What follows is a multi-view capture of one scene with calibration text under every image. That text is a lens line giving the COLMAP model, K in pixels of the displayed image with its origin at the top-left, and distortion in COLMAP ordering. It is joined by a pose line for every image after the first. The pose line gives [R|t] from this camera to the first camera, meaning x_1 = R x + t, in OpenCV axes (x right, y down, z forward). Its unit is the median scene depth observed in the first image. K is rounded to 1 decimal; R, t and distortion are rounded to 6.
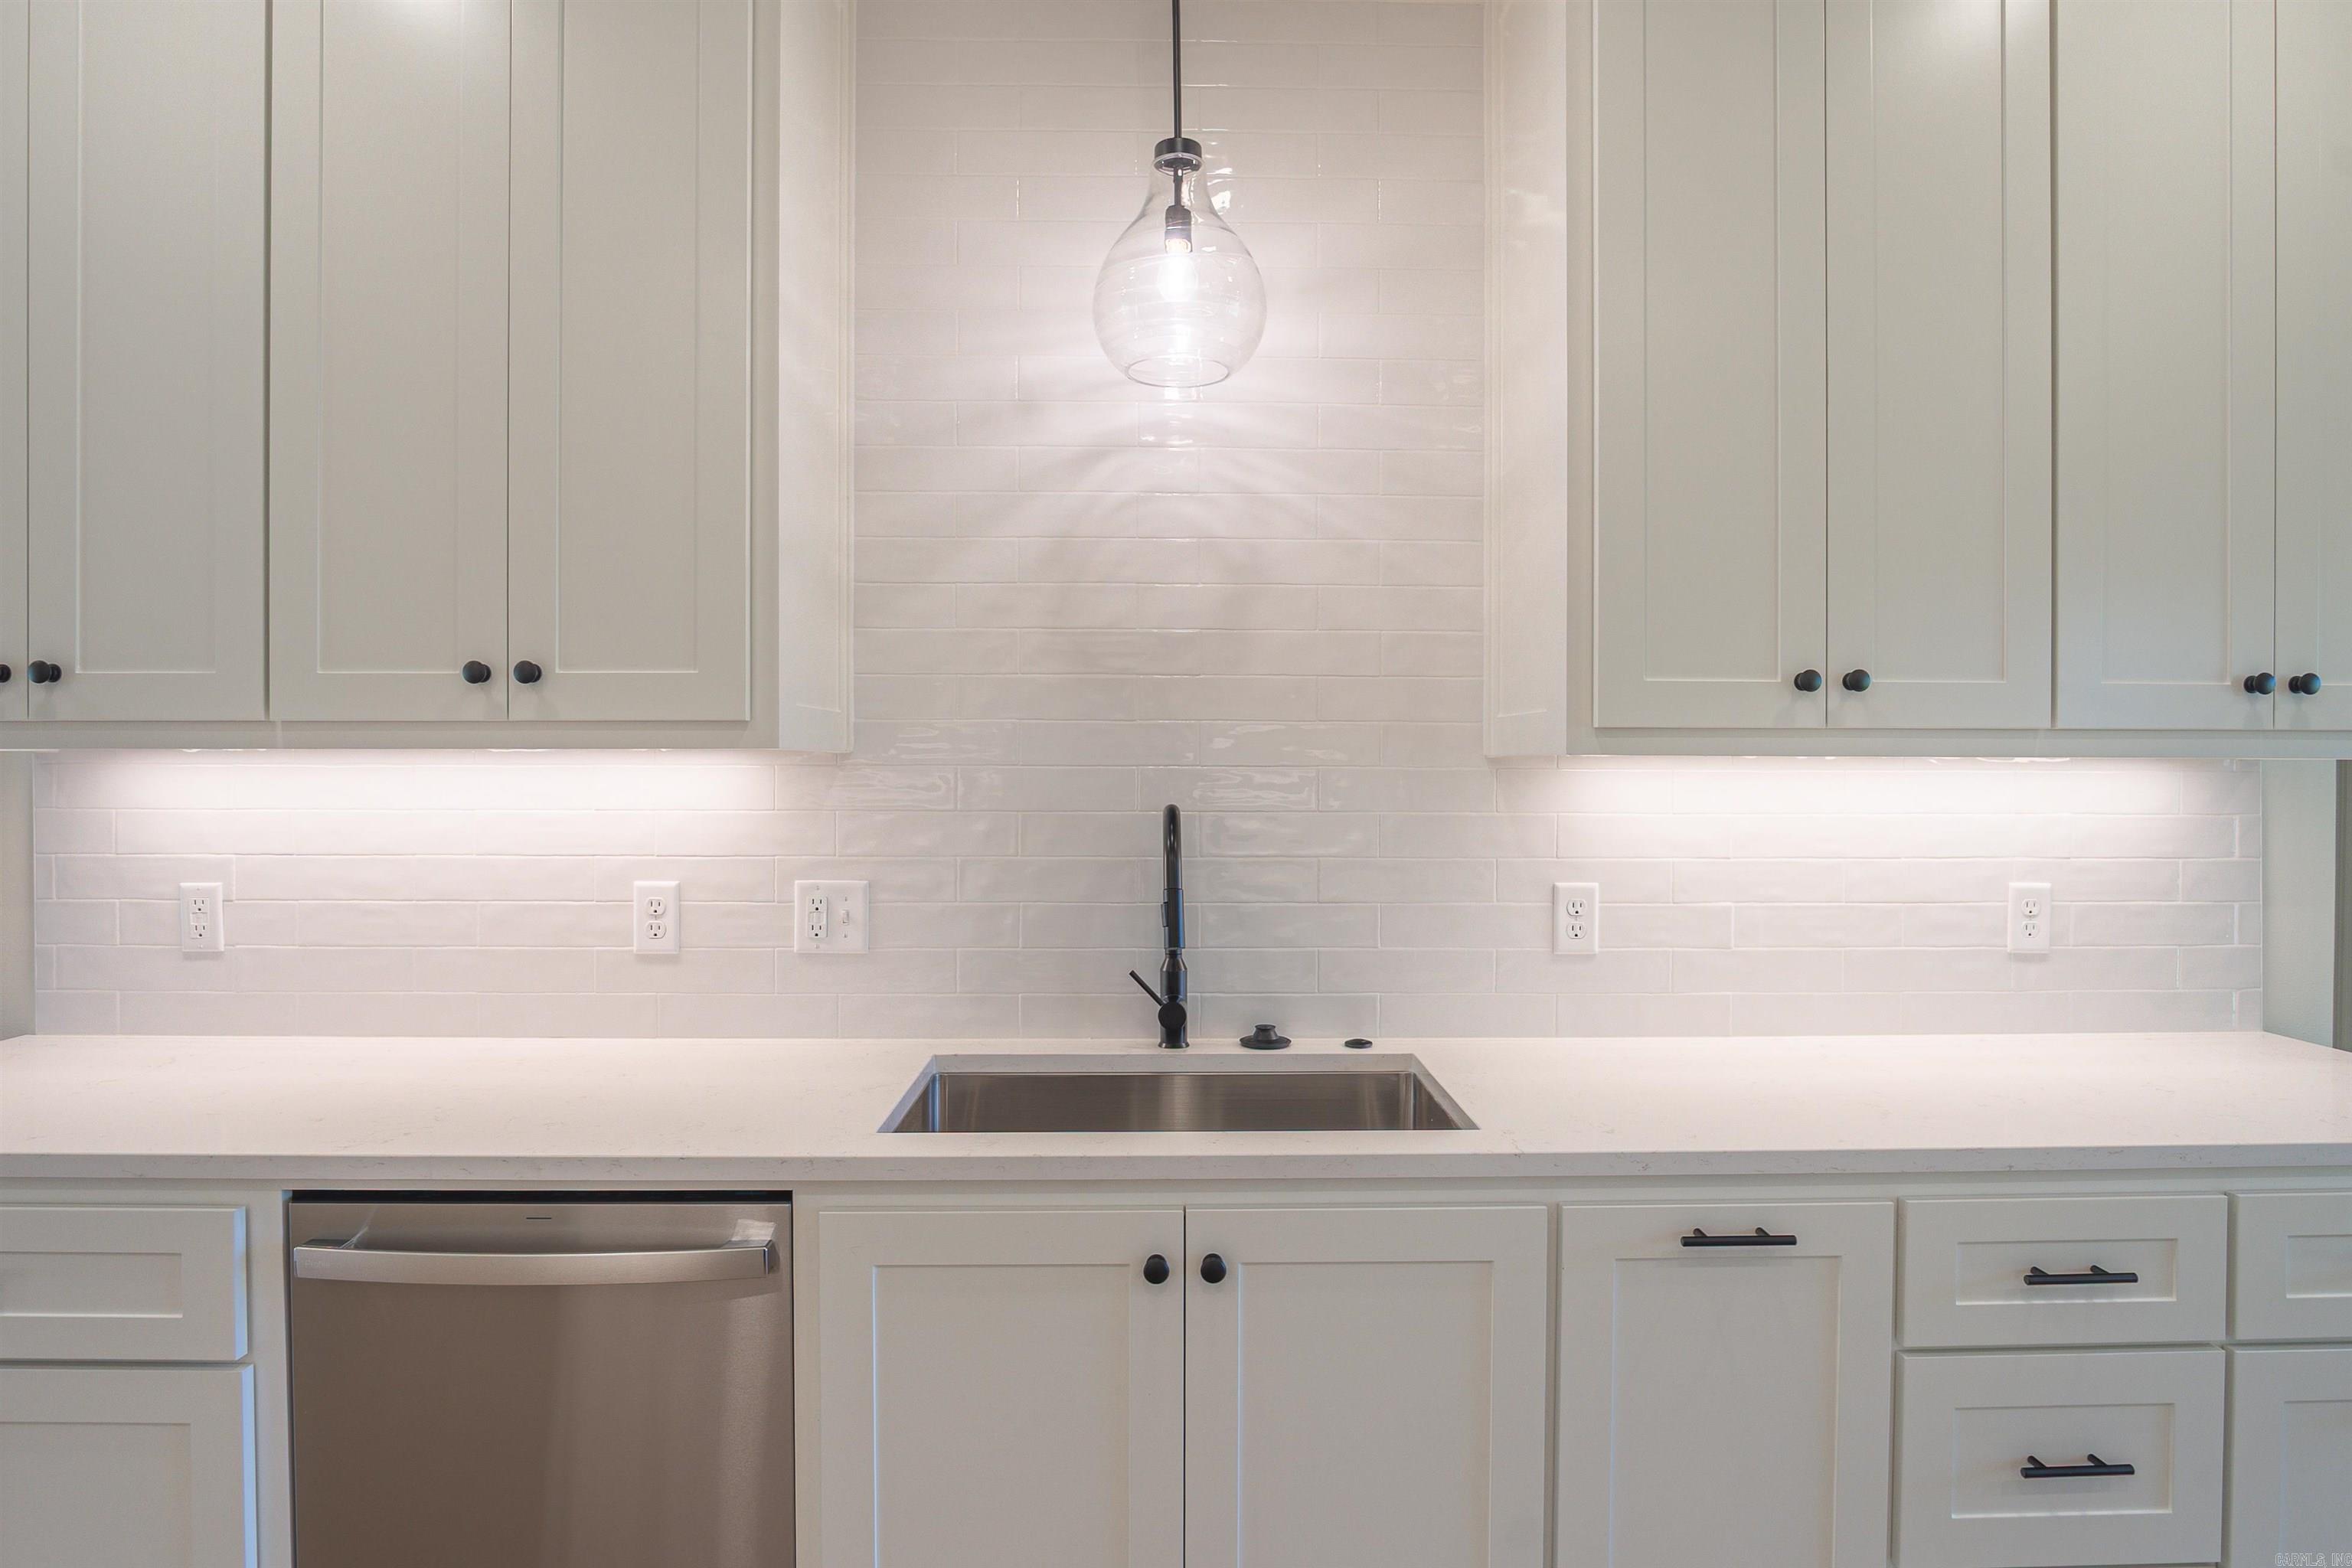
lens RADIAL K [[1277.7, 0, 1101.5], [0, 1277.7, 788.5], [0, 0, 1]] dist [-0.018829, 0.006546]
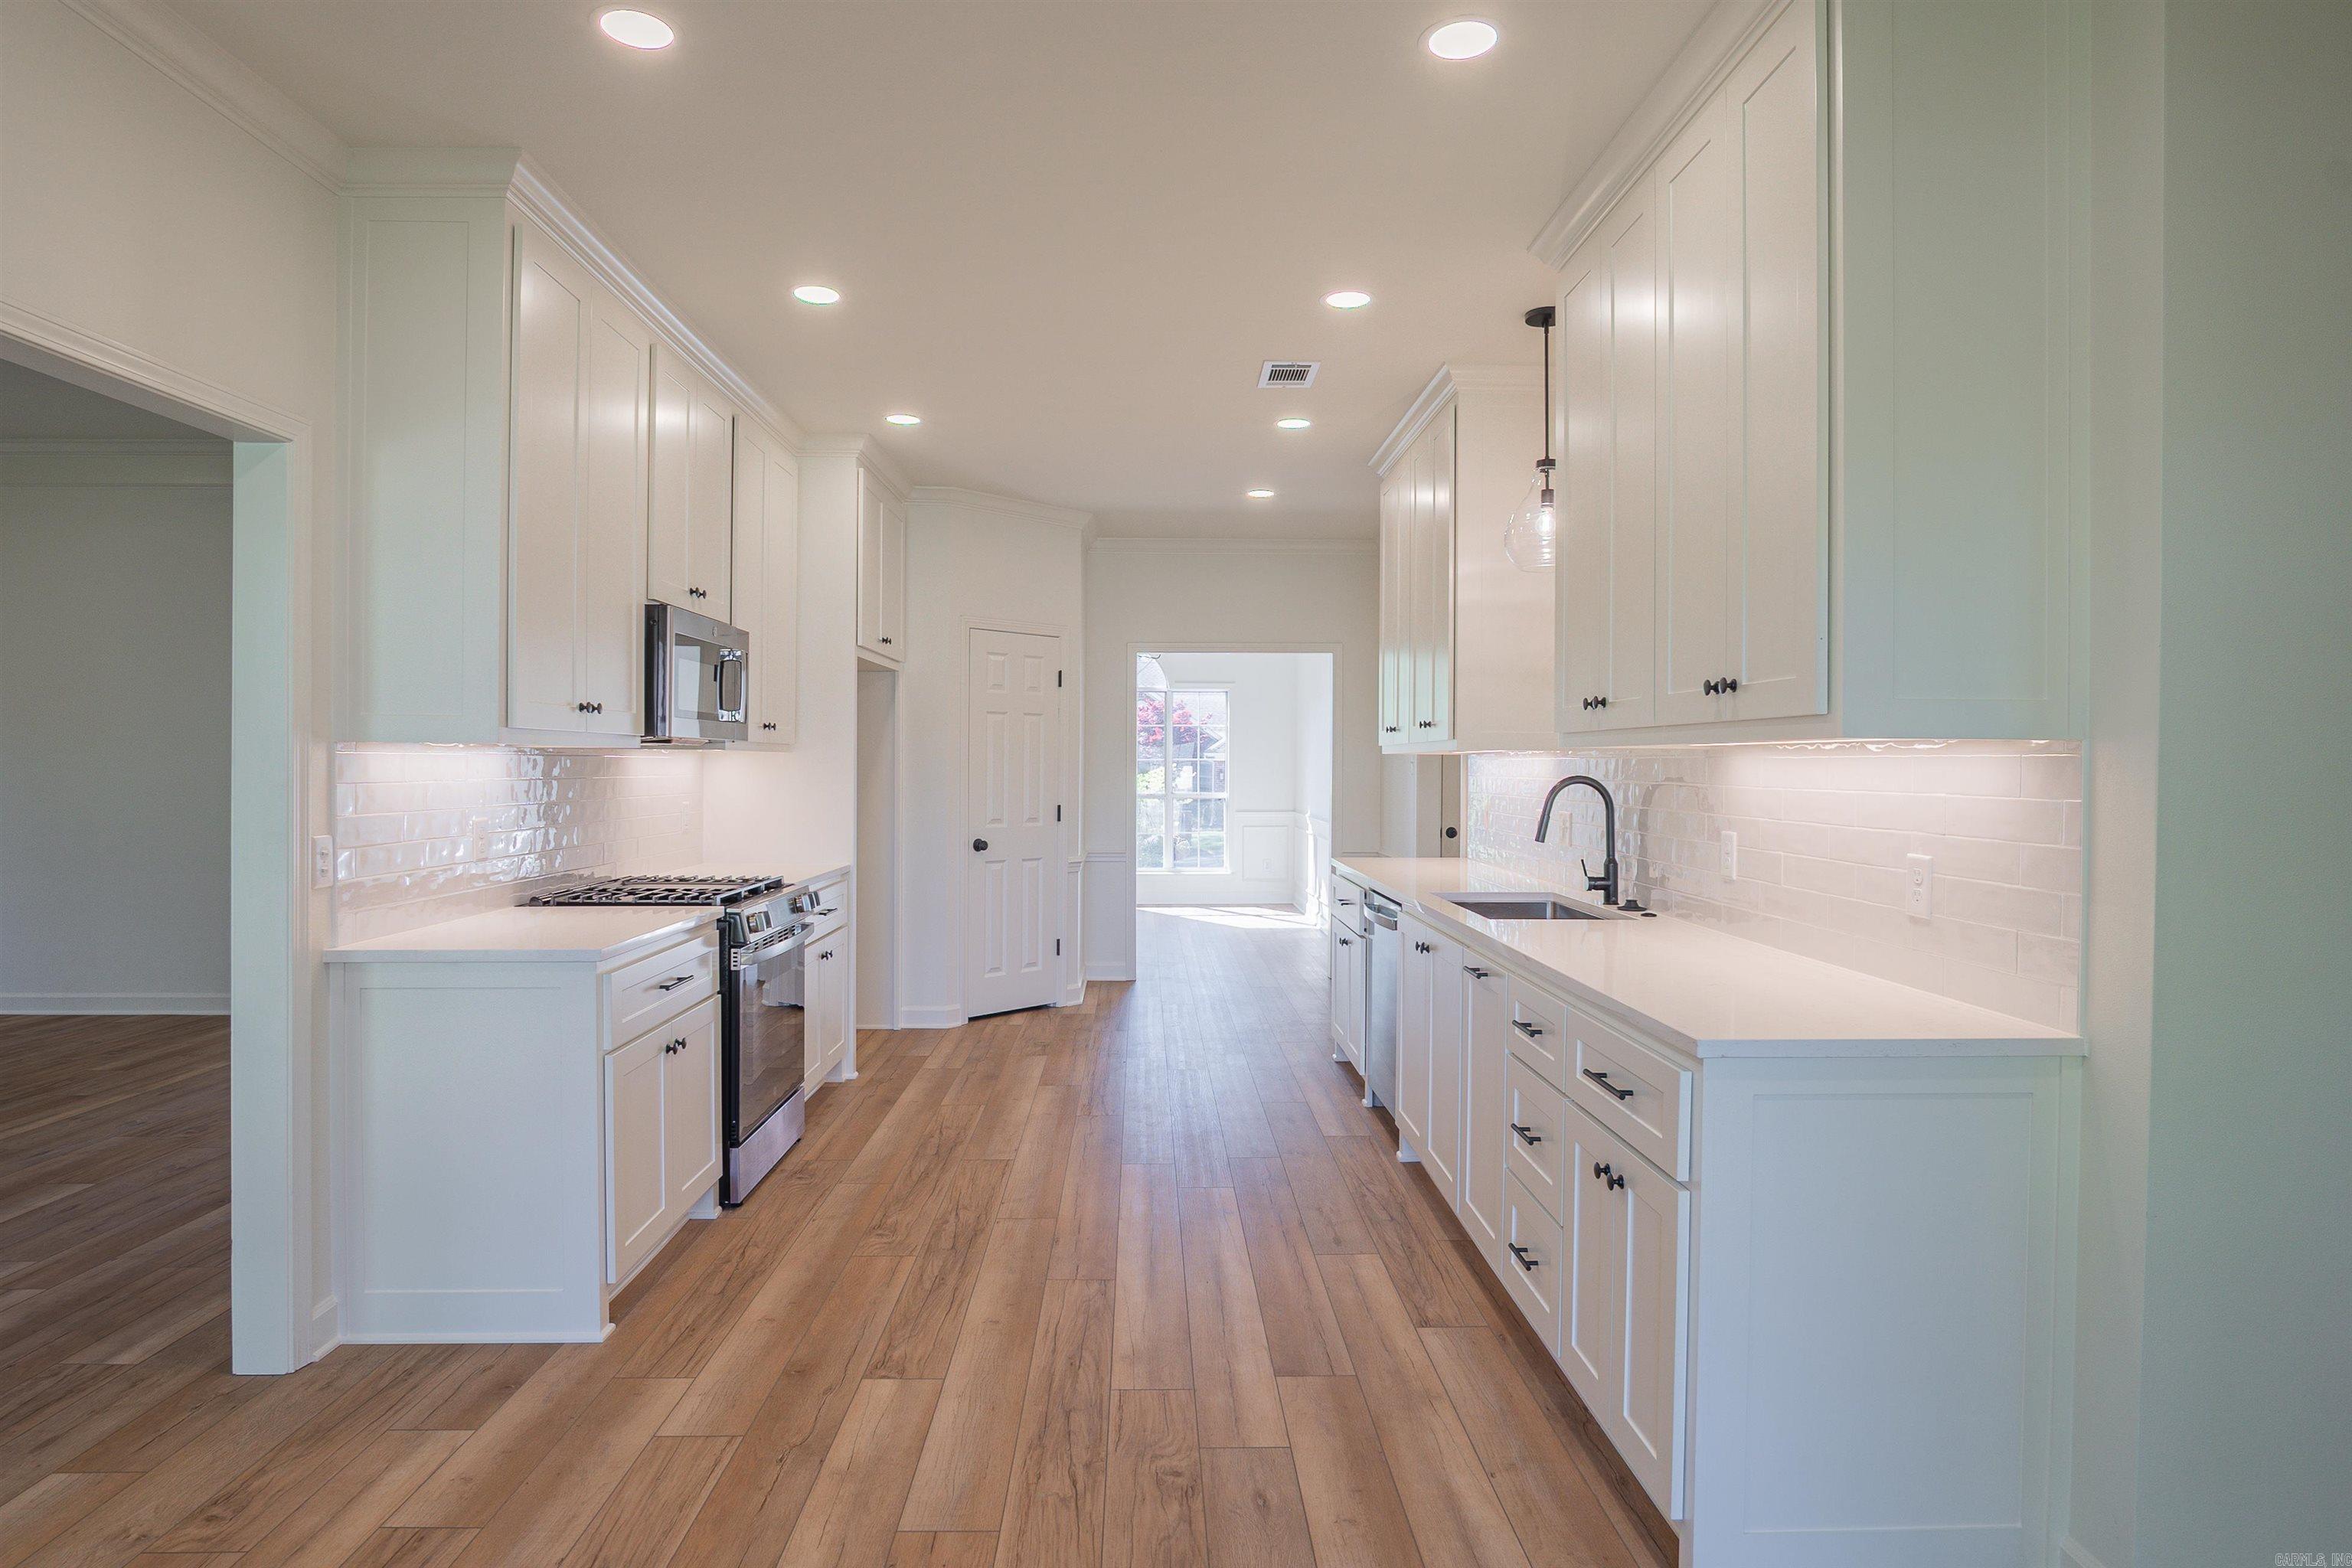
lens RADIAL K [[1277.7, 0, 1189.1], [0, 1277.7, 776.8], [0, 0, 1]] dist [-0.018829, 0.006546]
pose [[0.025820, 0.007891, -0.999635, 1.915051], [-0.024907, 0.999663, 0.007248, 0.014157], [0.999356, 0.024711, 0.026007, 0.325791]]
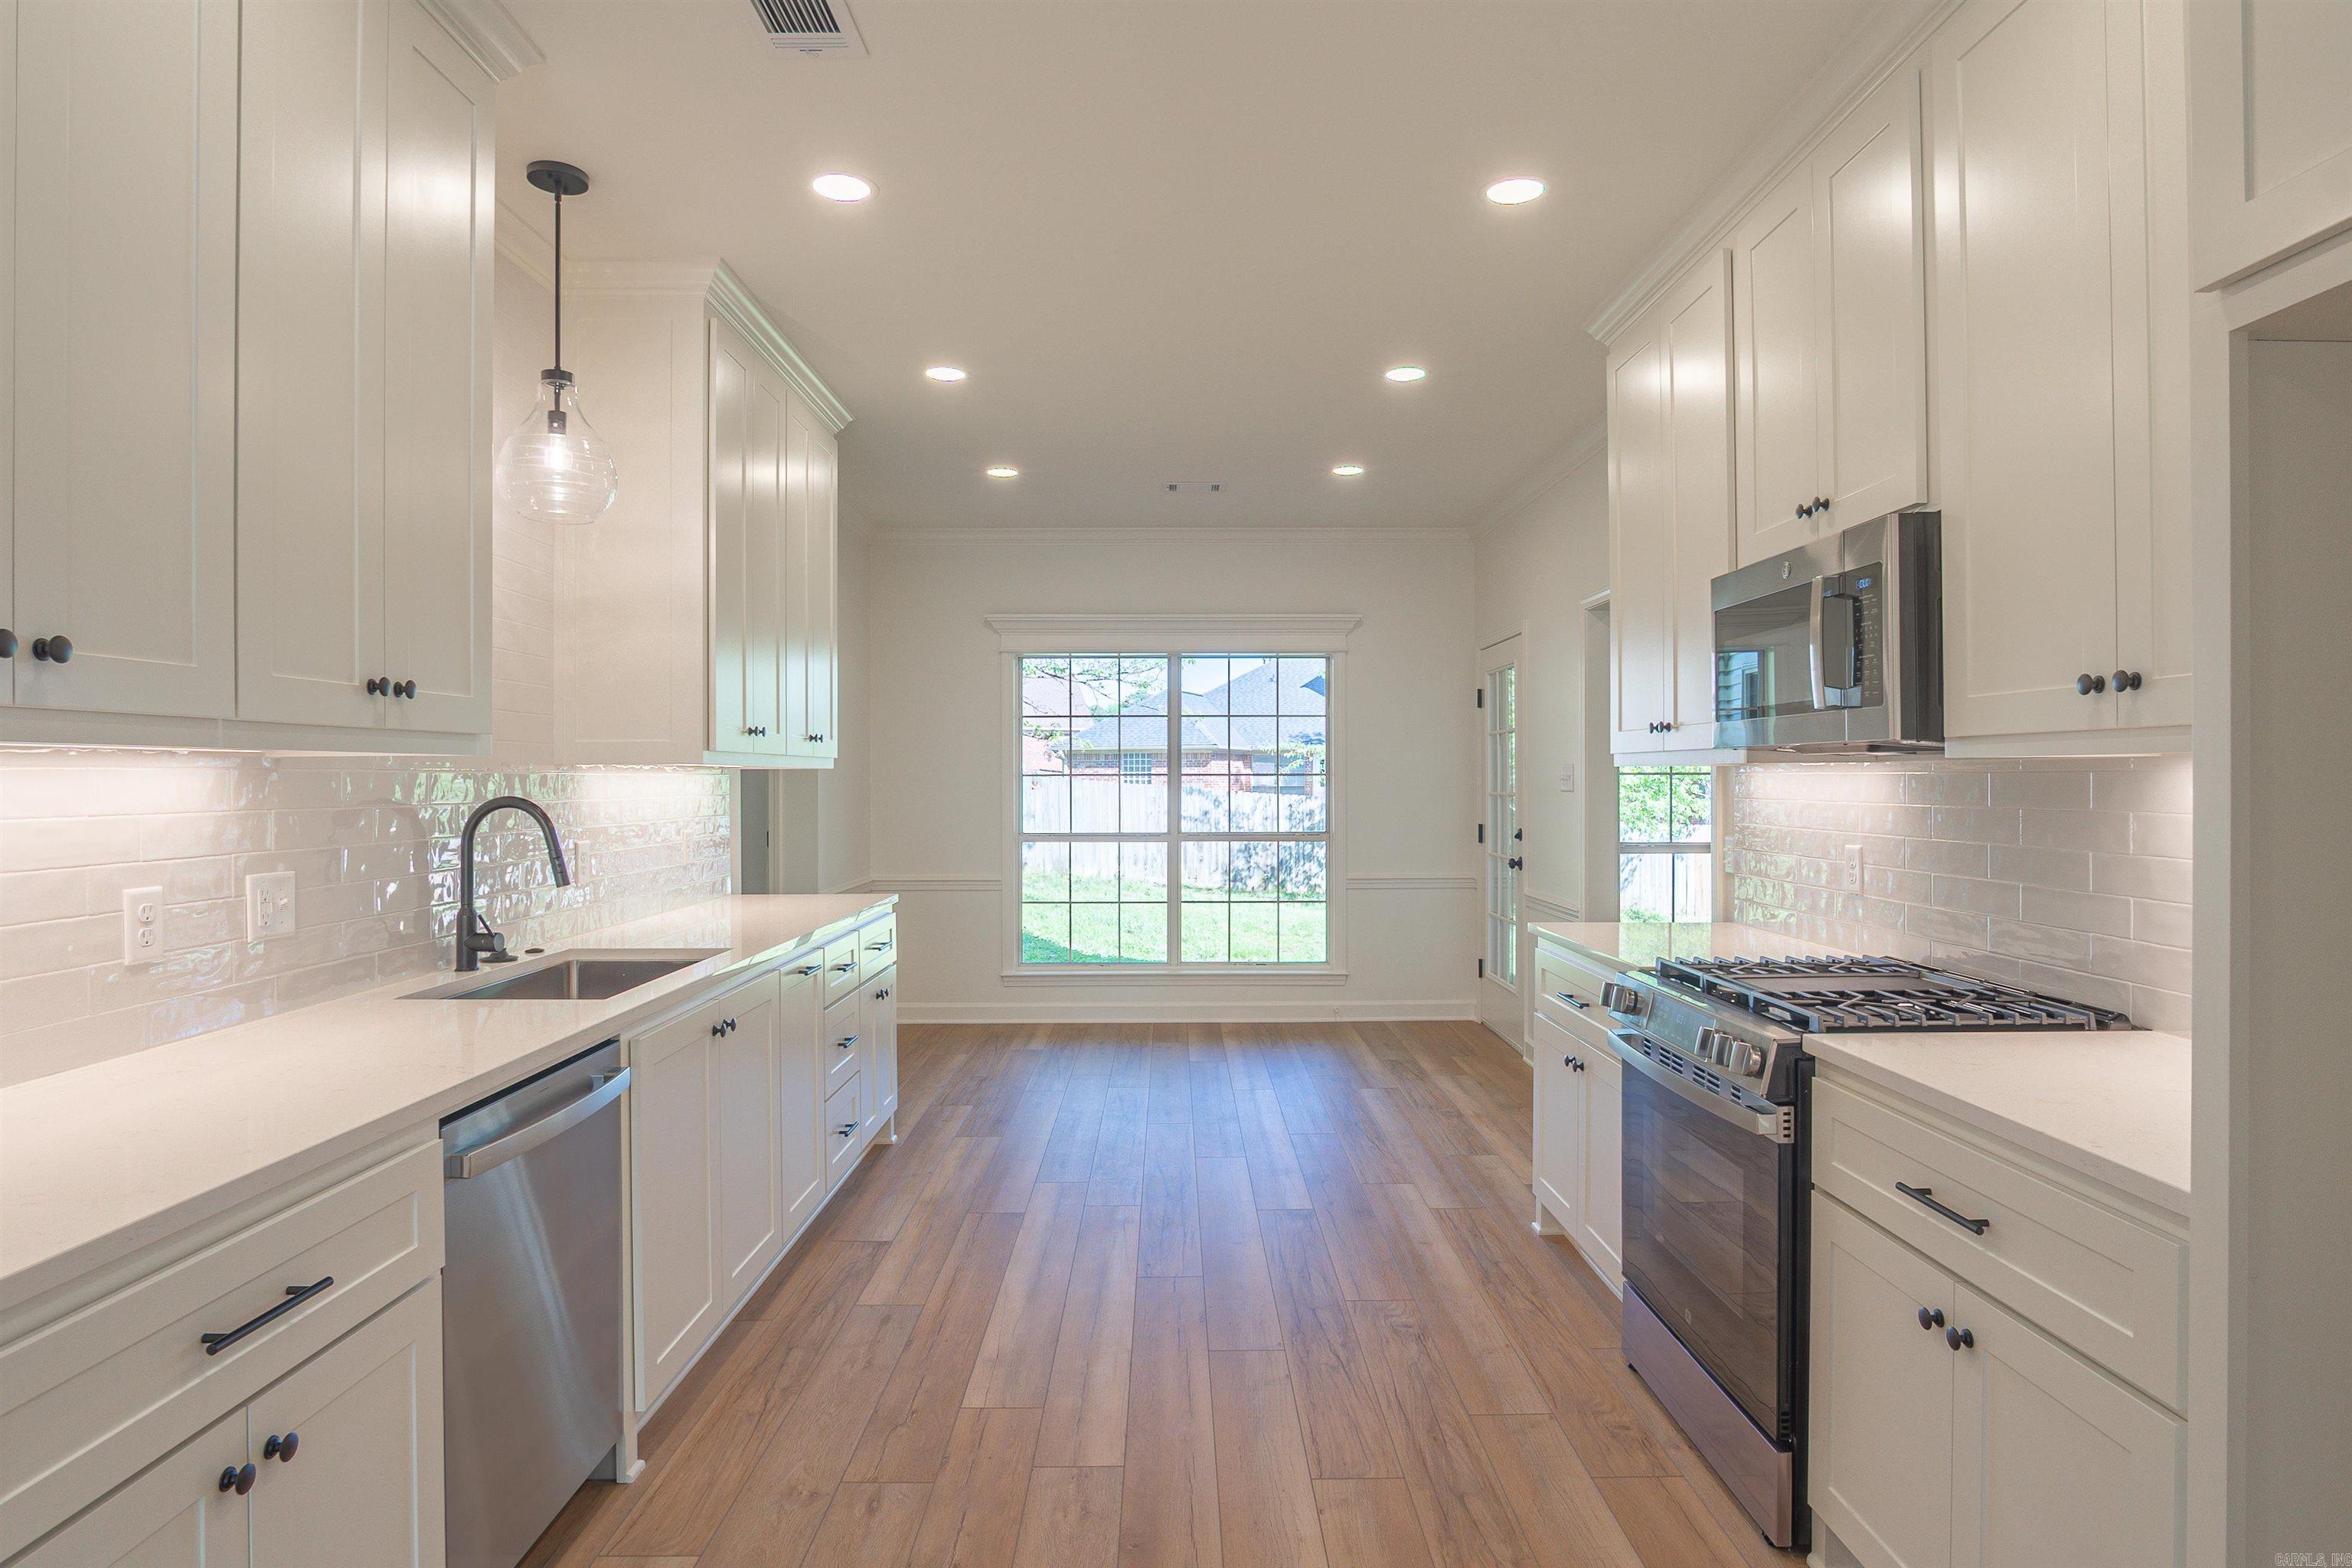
lens RADIAL K [[1277.7, 0, 1246.4], [0, 1277.7, 785.4], [0, 0, 1]] dist [-0.018829, 0.006546]
pose [[-0.048061, -0.005533, 0.998829, -1.370285], [0.022841, 0.999717, 0.006637, 0.007799], [-0.998583, 0.023133, -0.047921, 0.211288]]
